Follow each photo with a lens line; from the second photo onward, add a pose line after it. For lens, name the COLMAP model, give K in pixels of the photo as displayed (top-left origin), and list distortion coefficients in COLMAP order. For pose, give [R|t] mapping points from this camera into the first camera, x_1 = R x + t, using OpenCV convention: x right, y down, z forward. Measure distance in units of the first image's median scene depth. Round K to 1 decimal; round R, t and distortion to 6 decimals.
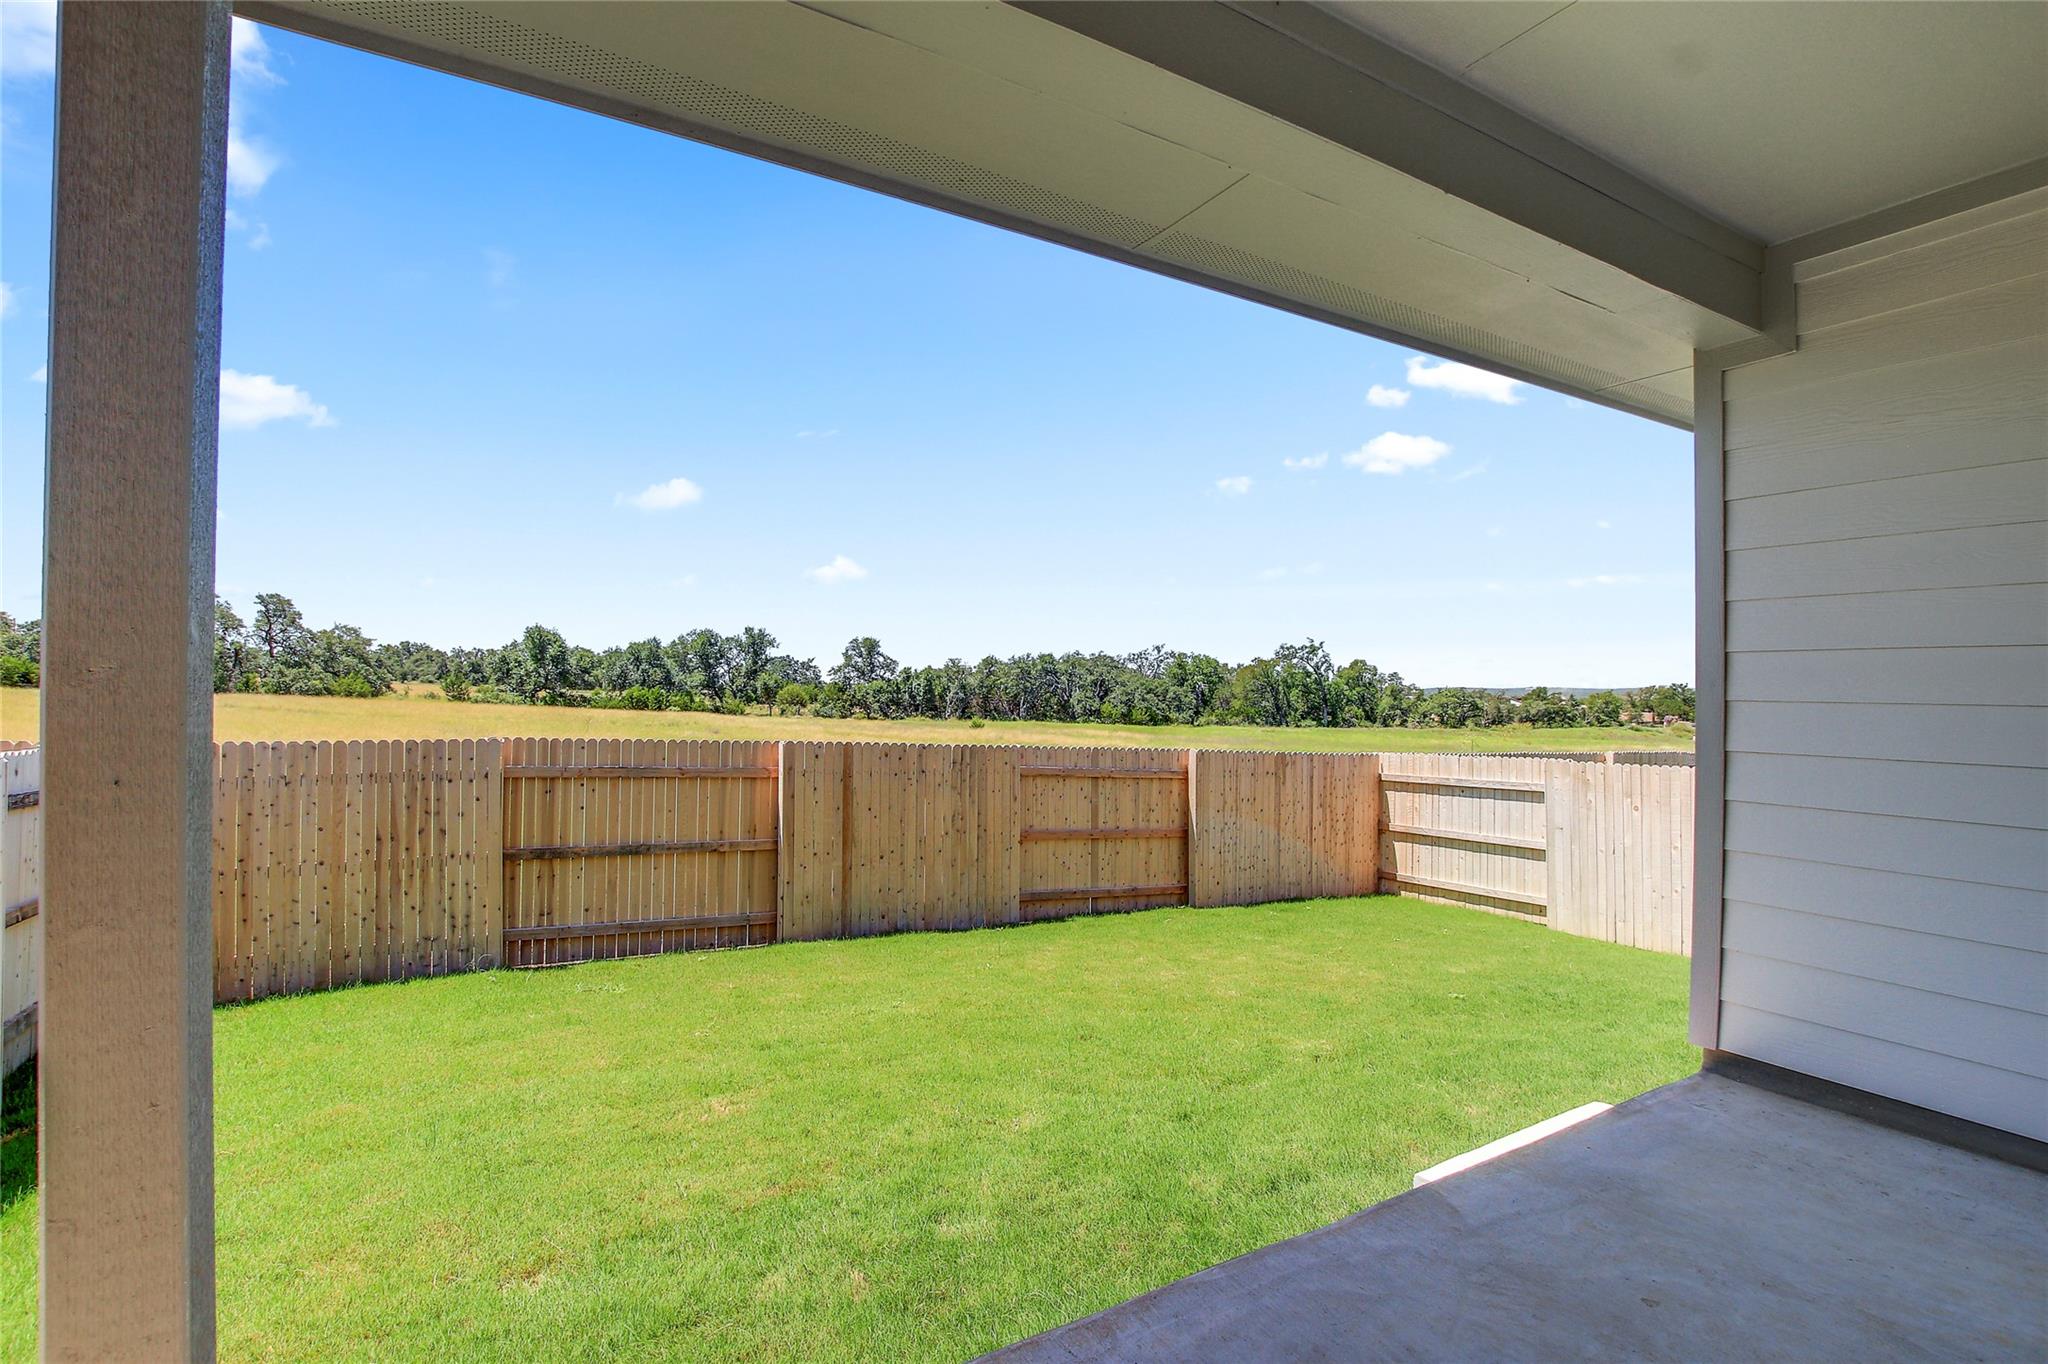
lens RADIAL K [[970.1, 0, 947.6], [0, 970.1, 679.2], [0, 0, 1]] dist [-0.043209, 0.000101]
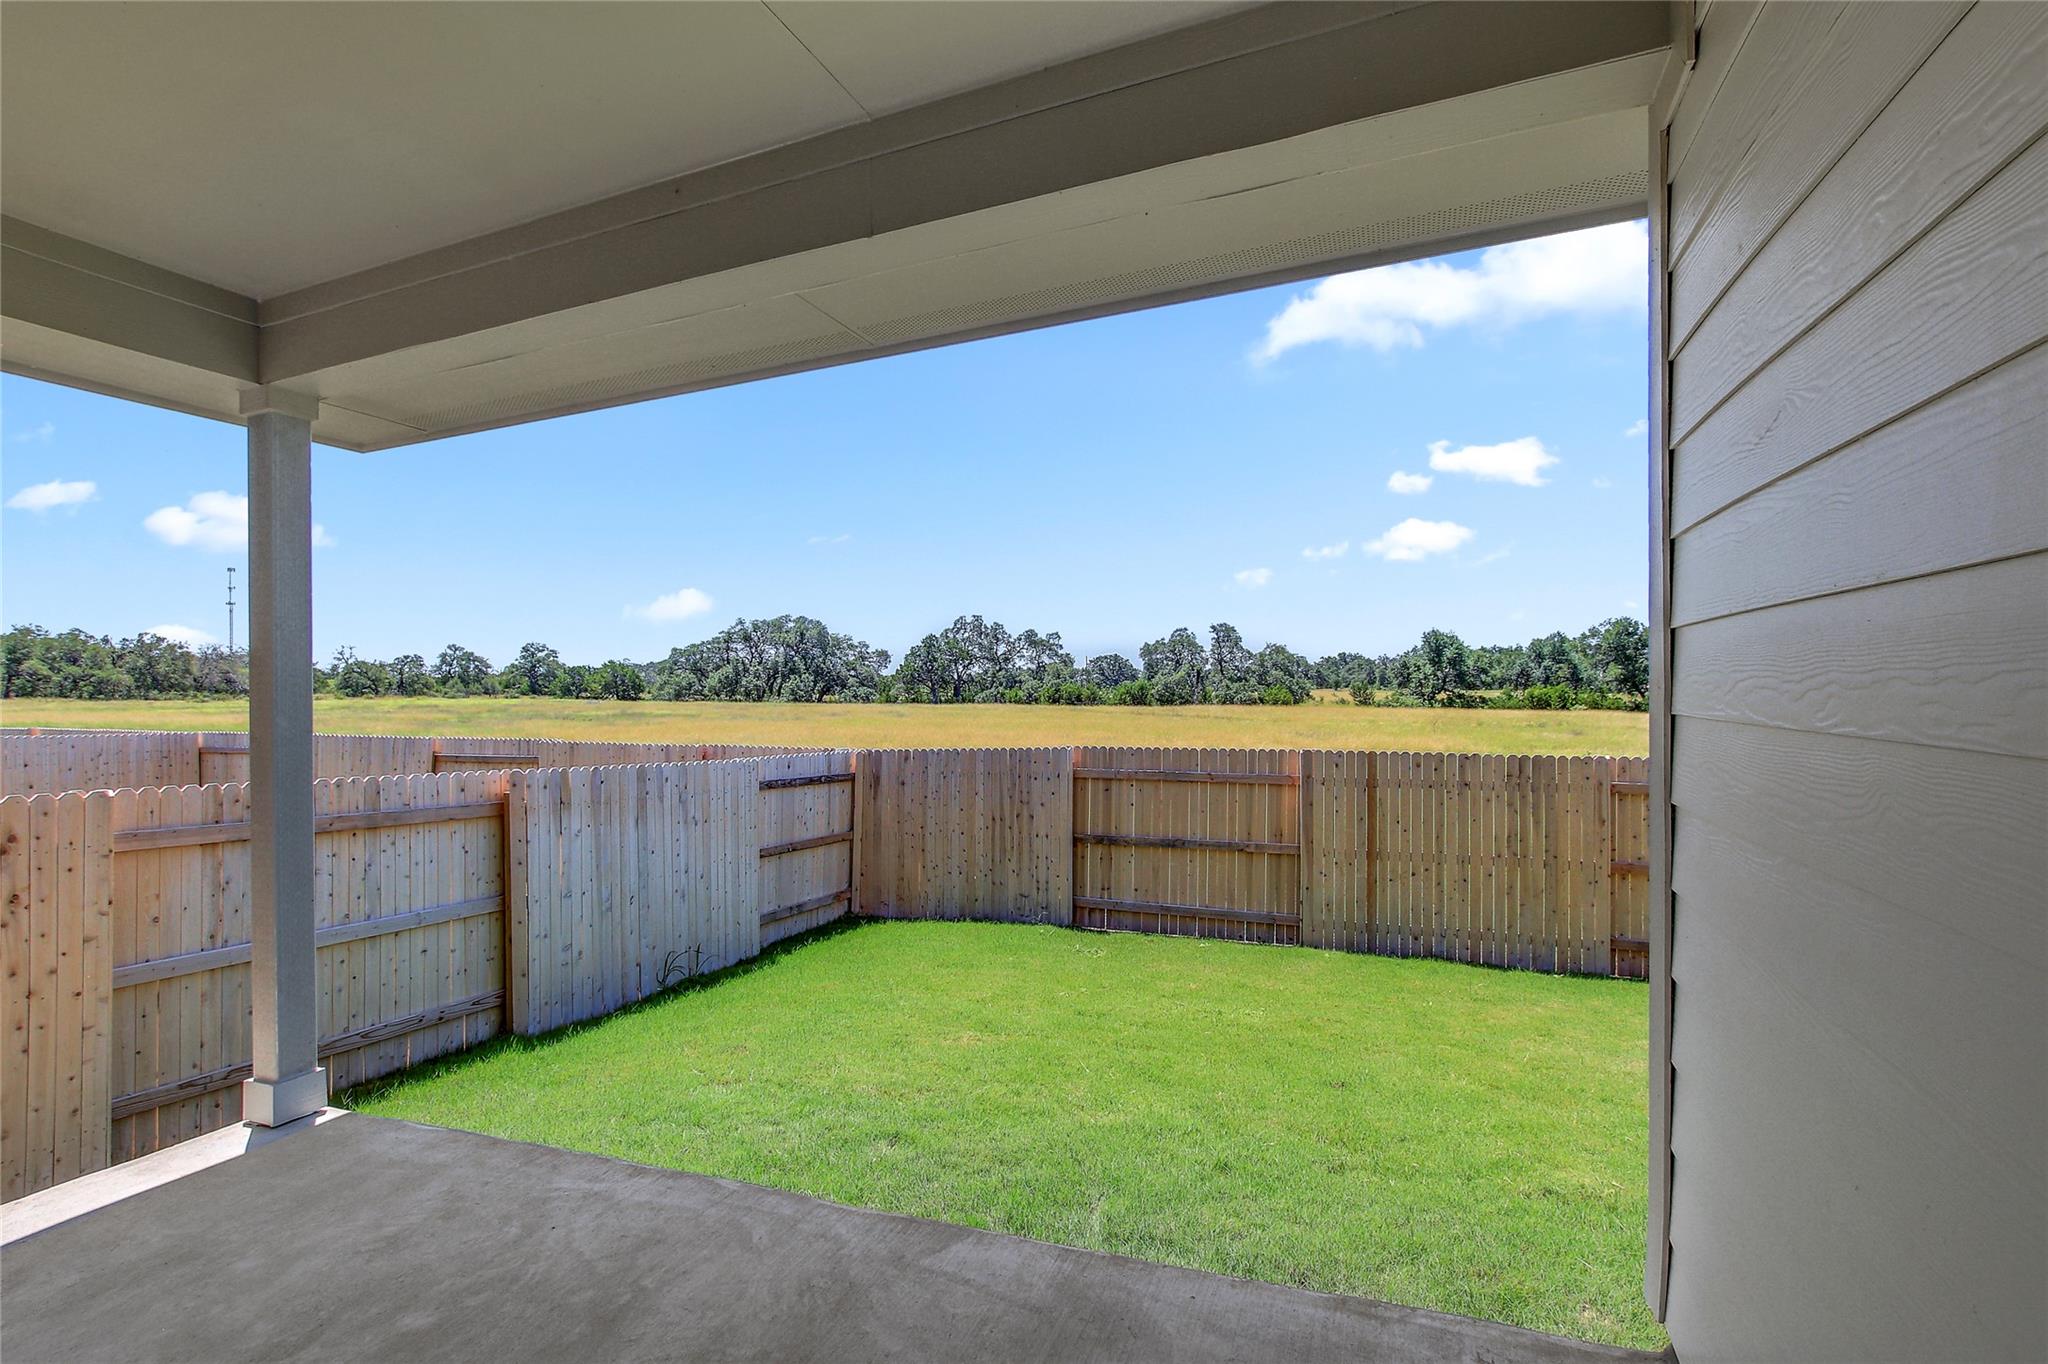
lens RADIAL K [[948.2, 0, 1029.5], [0, 948.2, 694.8], [0, 0, 1]] dist [-0.026641, 0.000393]
pose [[0.627356, -0.035635, -0.777917, 0.416147], [0.048068, 0.998820, -0.006989, -0.000790], [0.777248, -0.033008, 0.628328, 0.145841]]
